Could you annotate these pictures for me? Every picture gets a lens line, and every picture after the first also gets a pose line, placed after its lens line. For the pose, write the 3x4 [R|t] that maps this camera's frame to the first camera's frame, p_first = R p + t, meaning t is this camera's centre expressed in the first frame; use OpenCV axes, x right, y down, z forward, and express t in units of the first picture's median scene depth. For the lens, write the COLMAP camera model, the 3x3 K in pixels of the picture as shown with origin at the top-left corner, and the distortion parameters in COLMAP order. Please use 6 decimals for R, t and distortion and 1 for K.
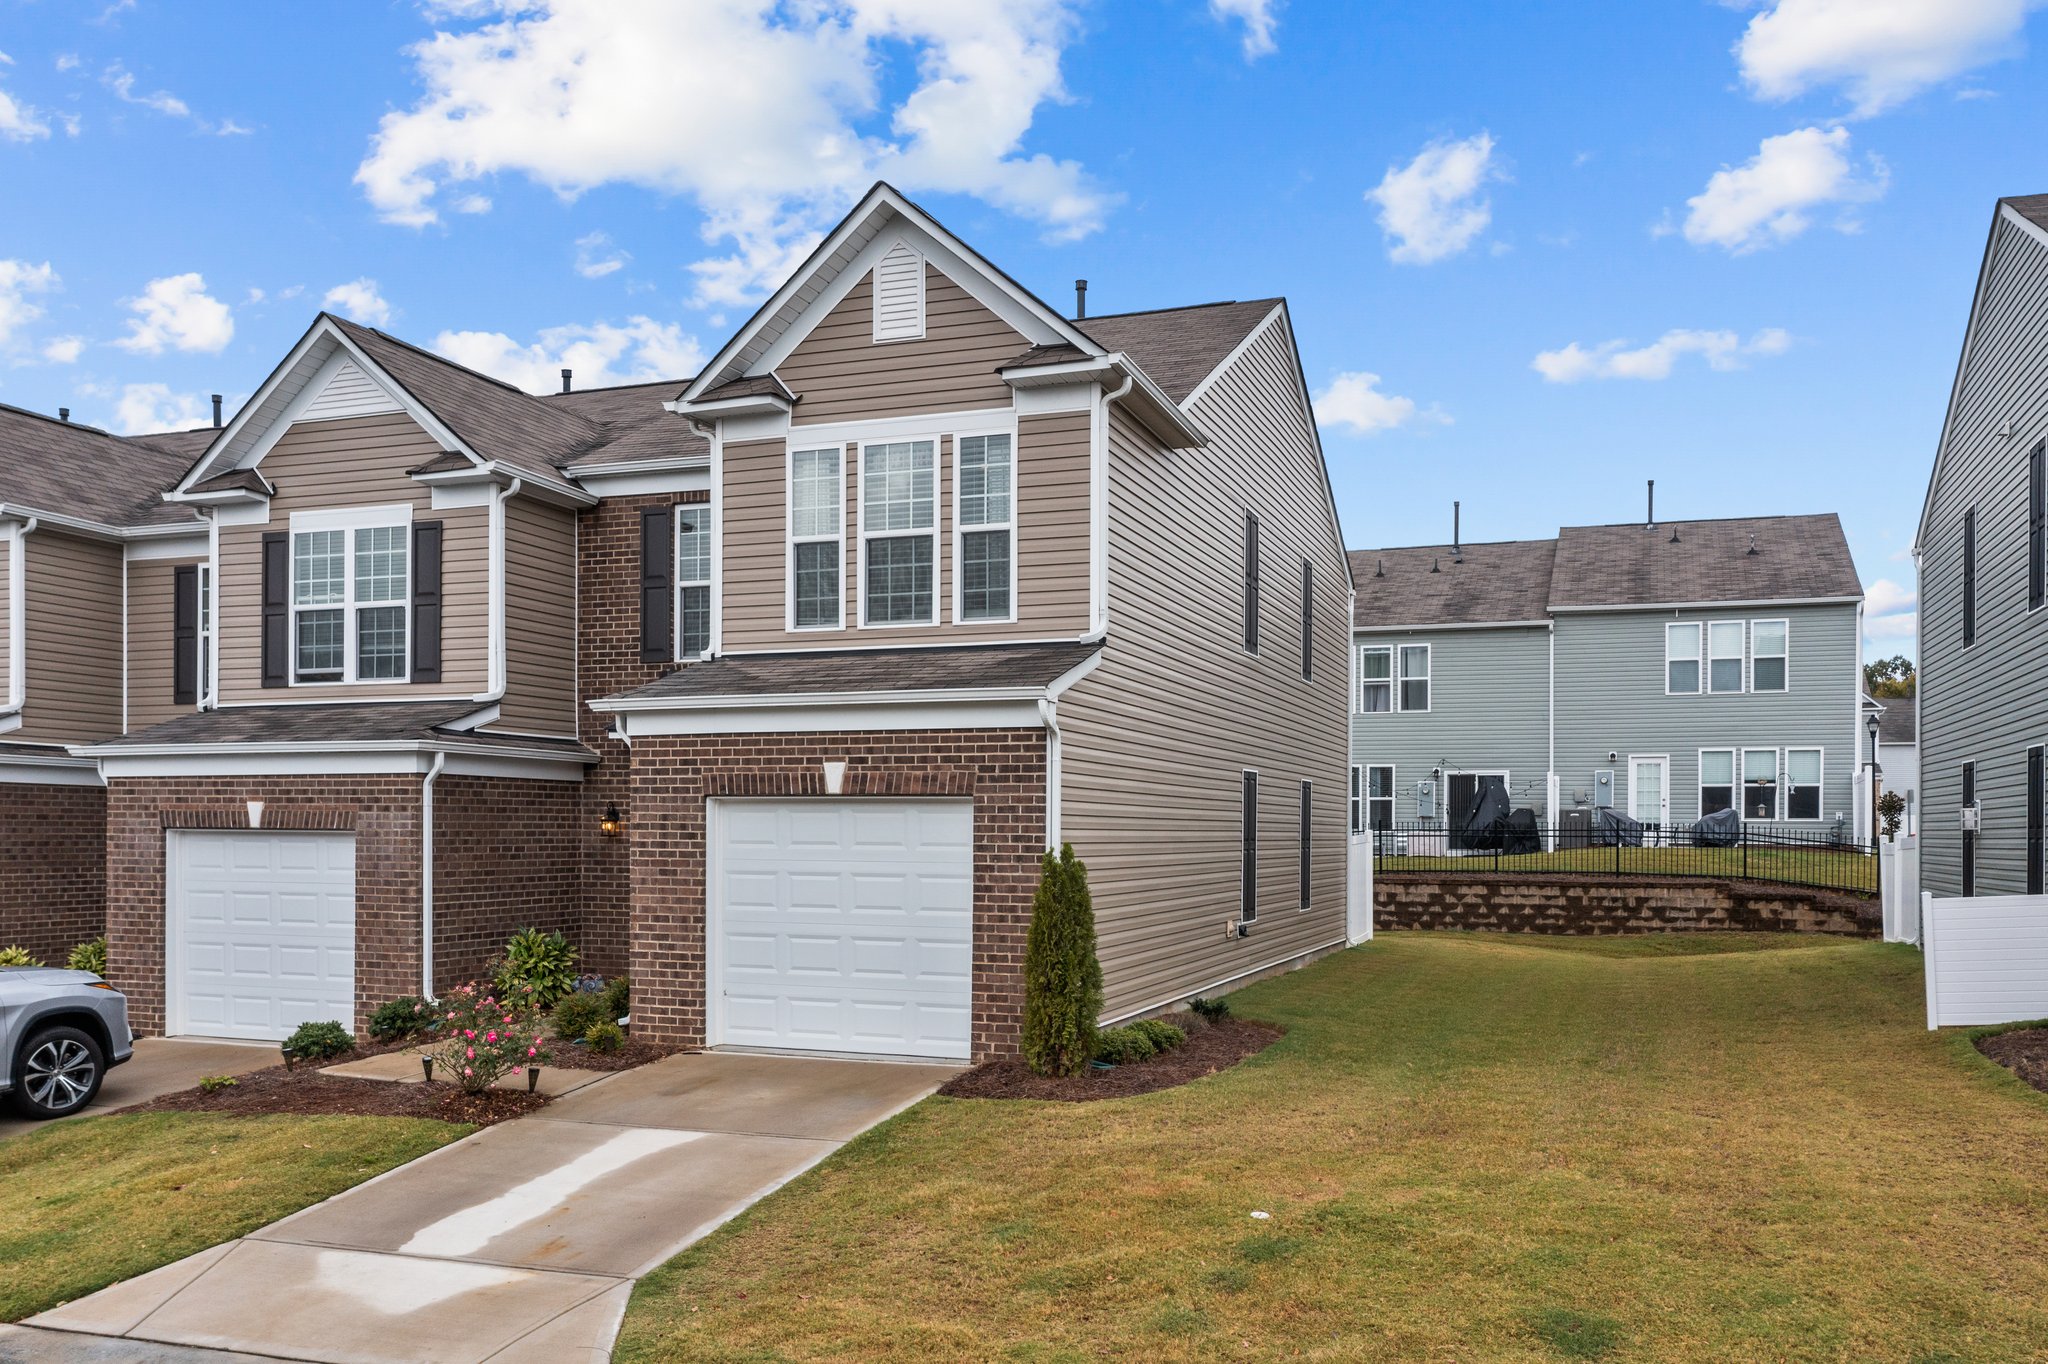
lens RADIAL K [[1657.4, 0, 1030.4], [0, 1657.4, 830.1], [0, 0, 1]] dist [0.000117, 0.007054]
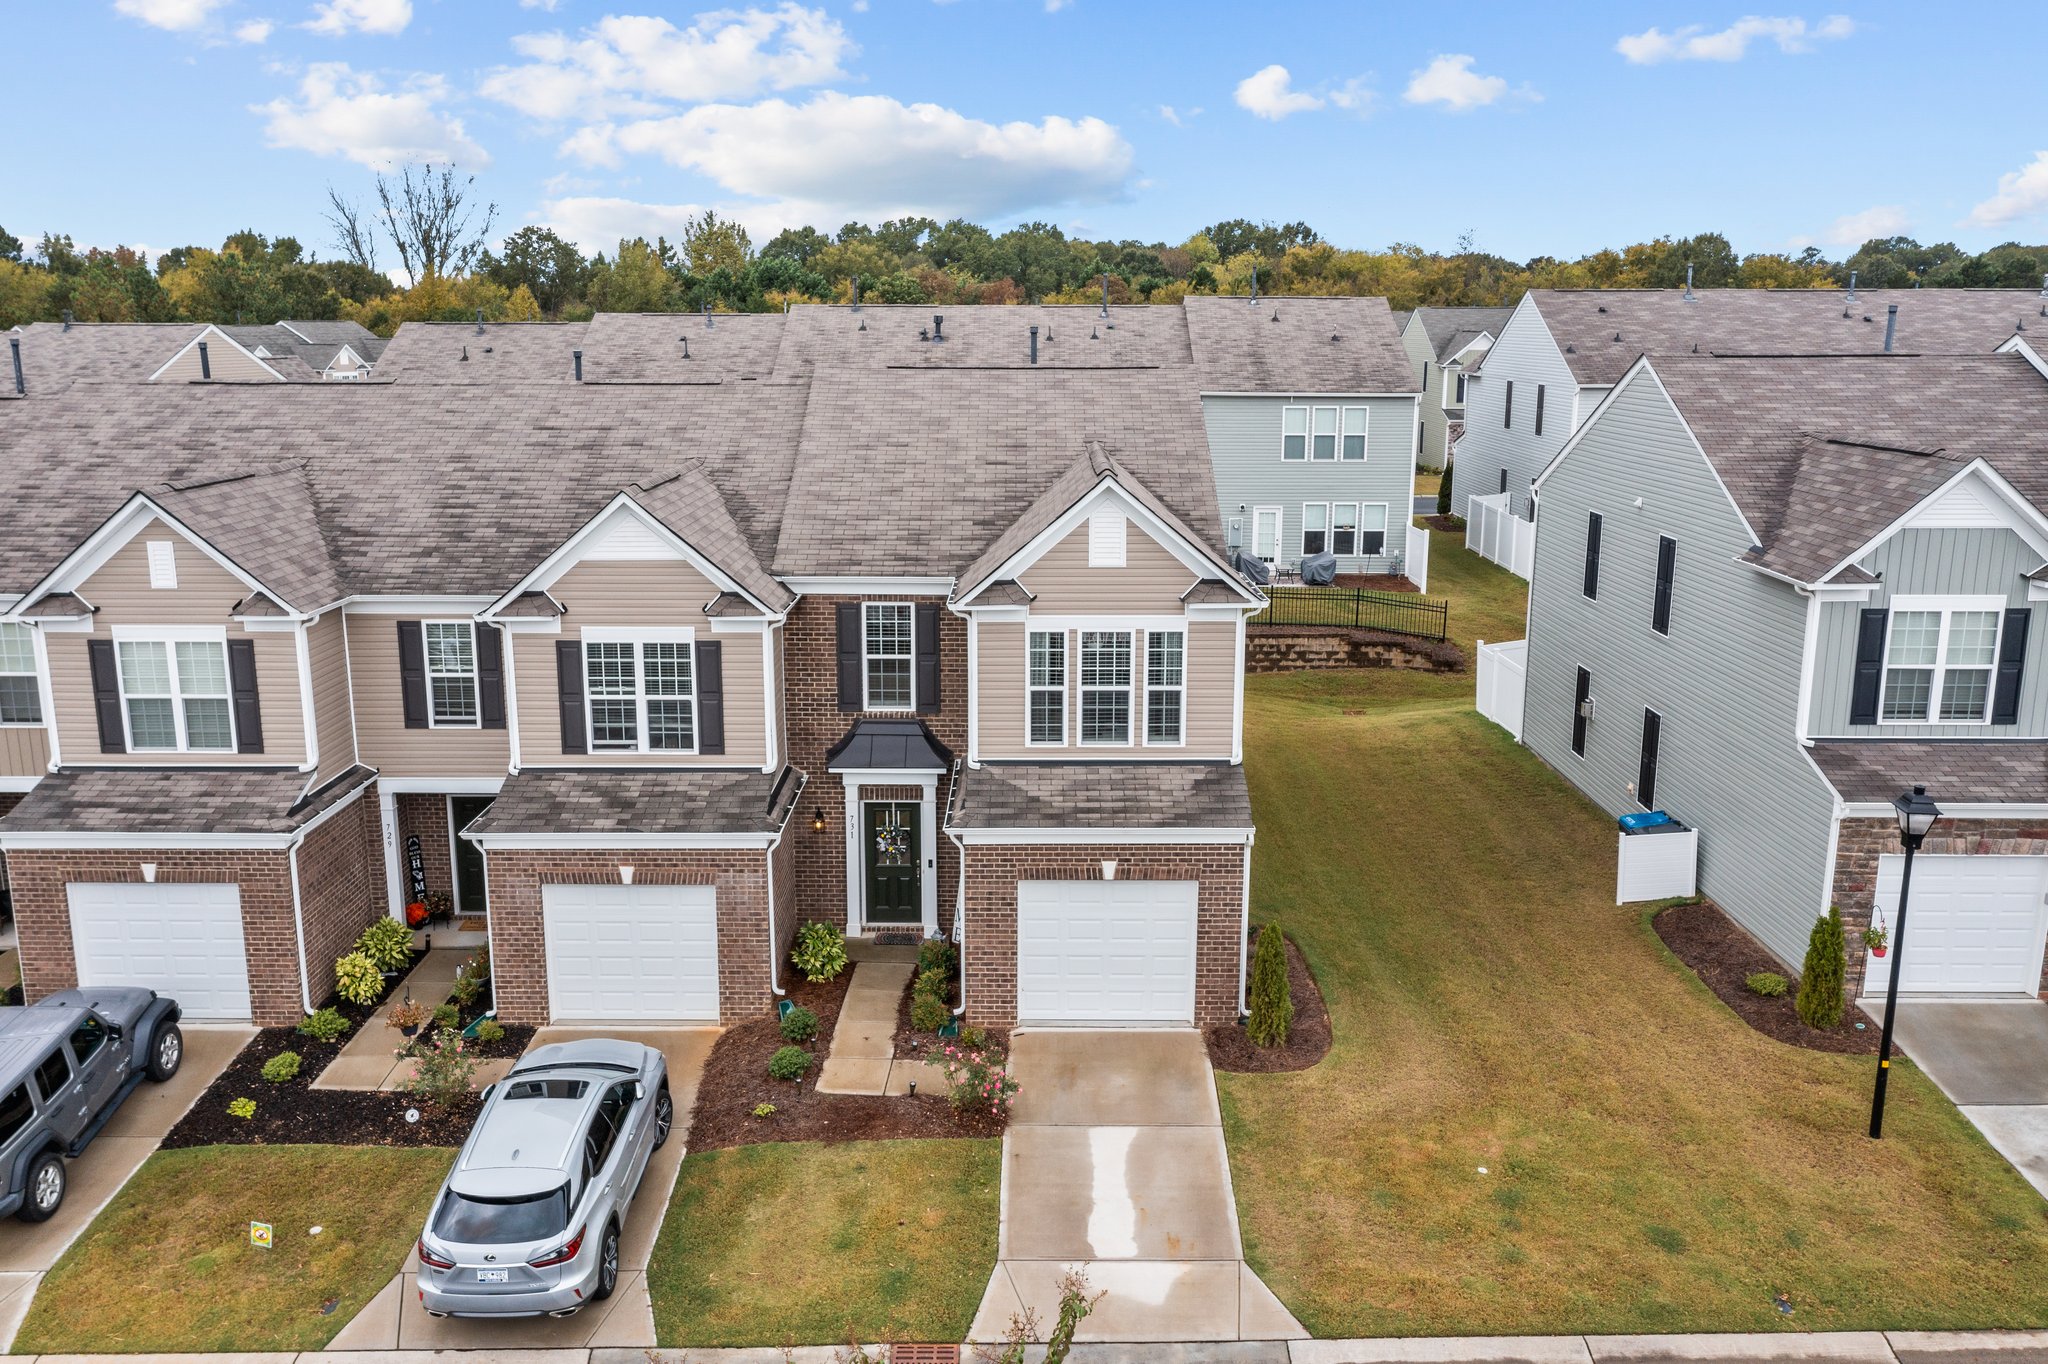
lens RADIAL K [[1608.8, 0, 1028.6], [0, 1608.8, 645.3], [0, 0, 1]] dist [-0.001461, 0.008278]
pose [[0.940838, -0.067810, 0.332001, -0.633333], [0.000828, 0.980230, 0.197861, -0.506618], [-0.338855, -0.185880, 0.922294, -0.361075]]
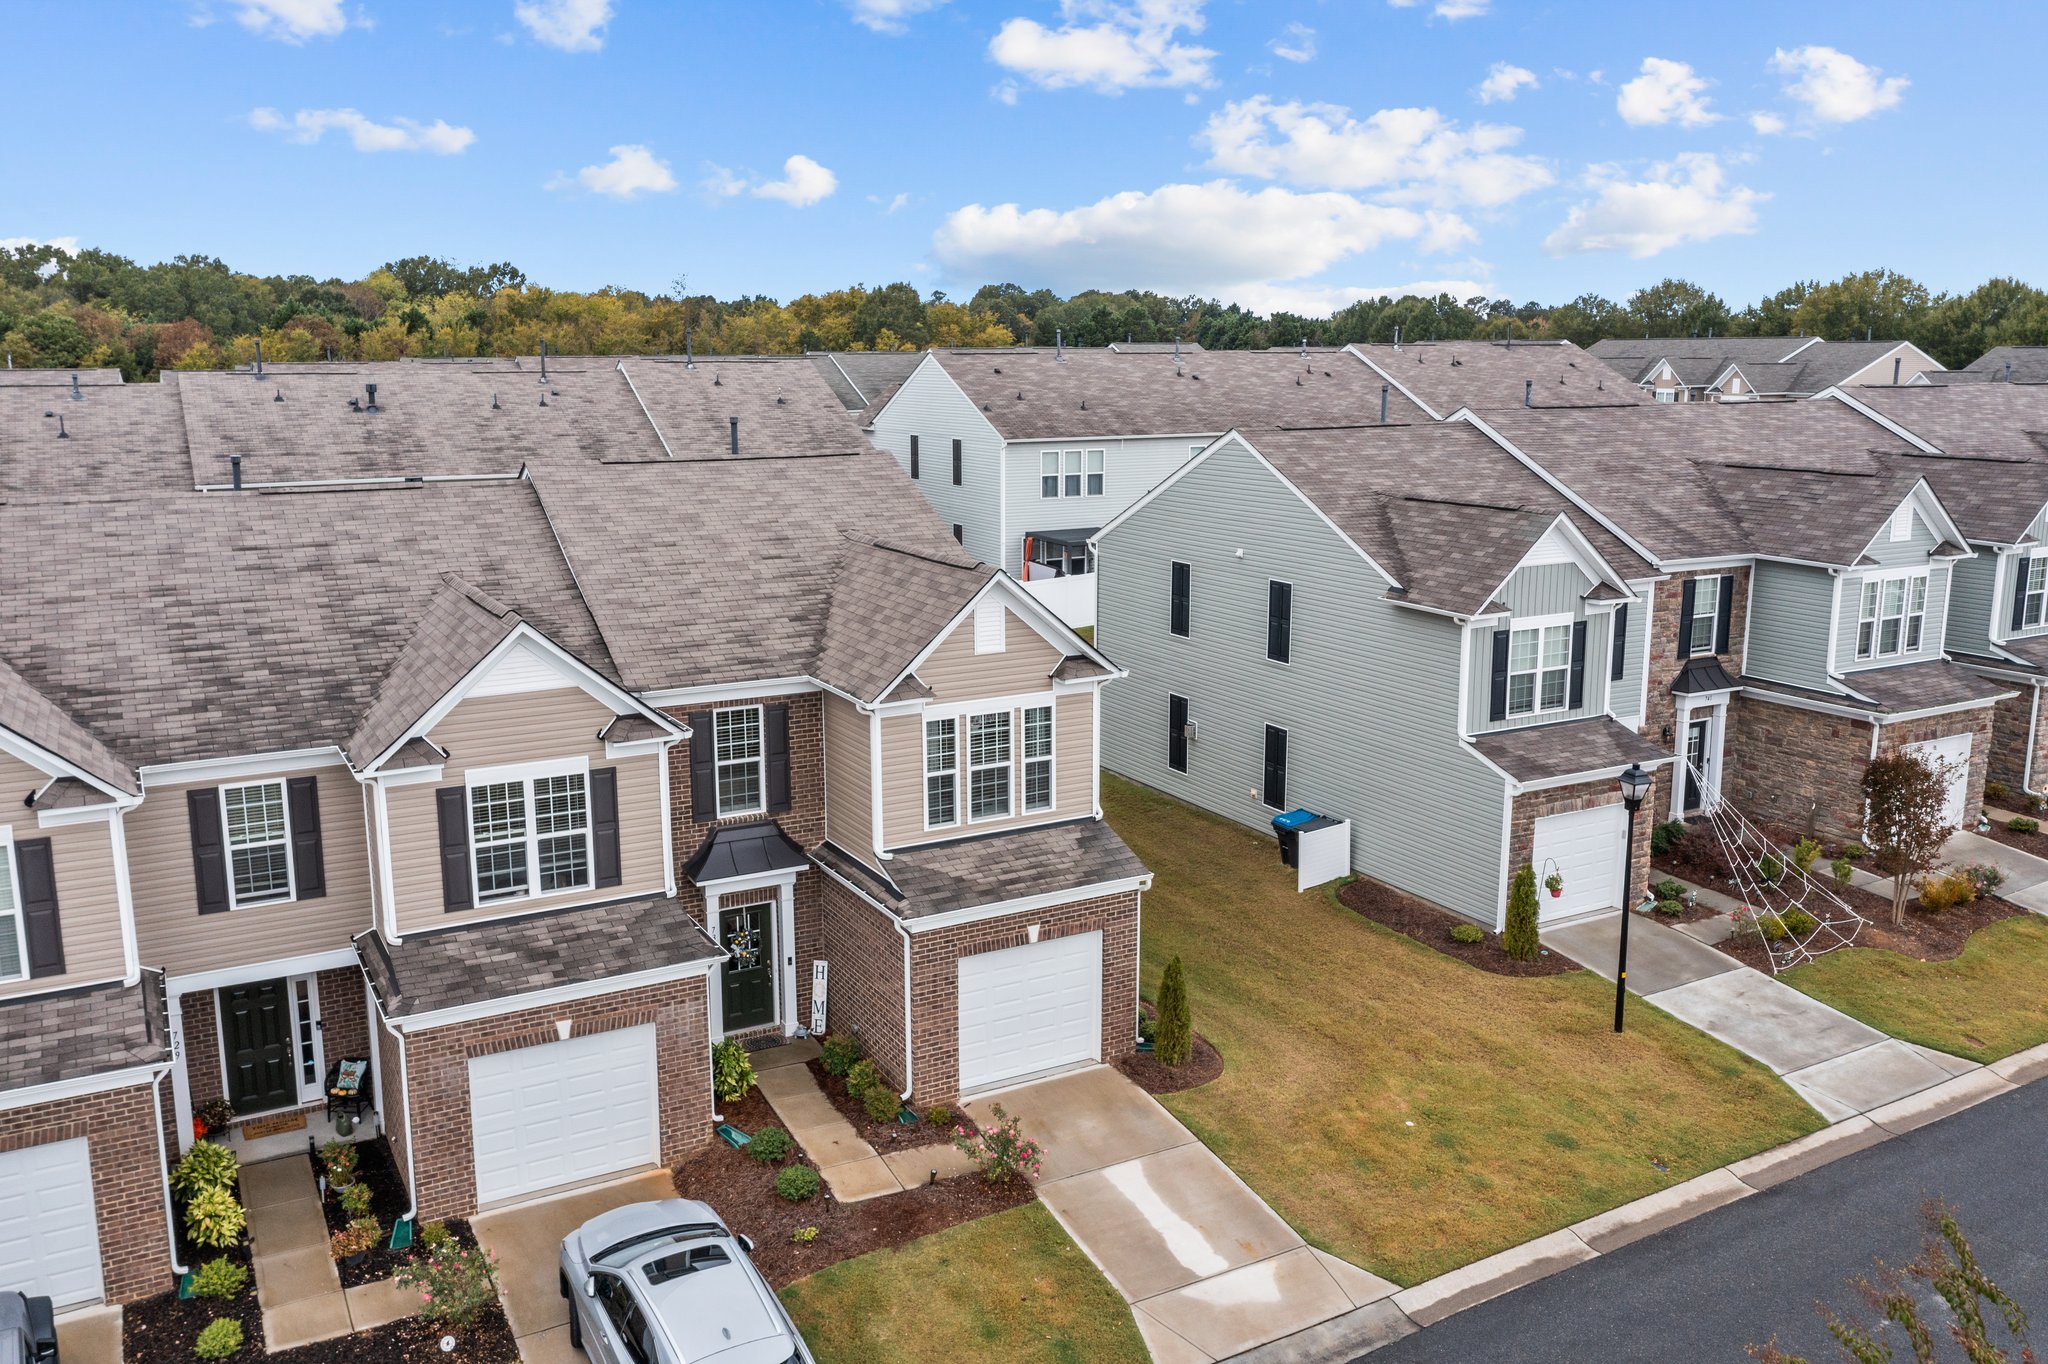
lens RADIAL K [[1602.9, 0, 1004.0], [0, 1602.9, 633.7], [0, 0, 1]] dist [0.000061, 0.005253]
pose [[0.664626, -0.132649, 0.735307, -1.215297], [0.004795, 0.984852, 0.173332, -0.577550], [-0.747161, -0.111675, 0.655194, -0.057859]]
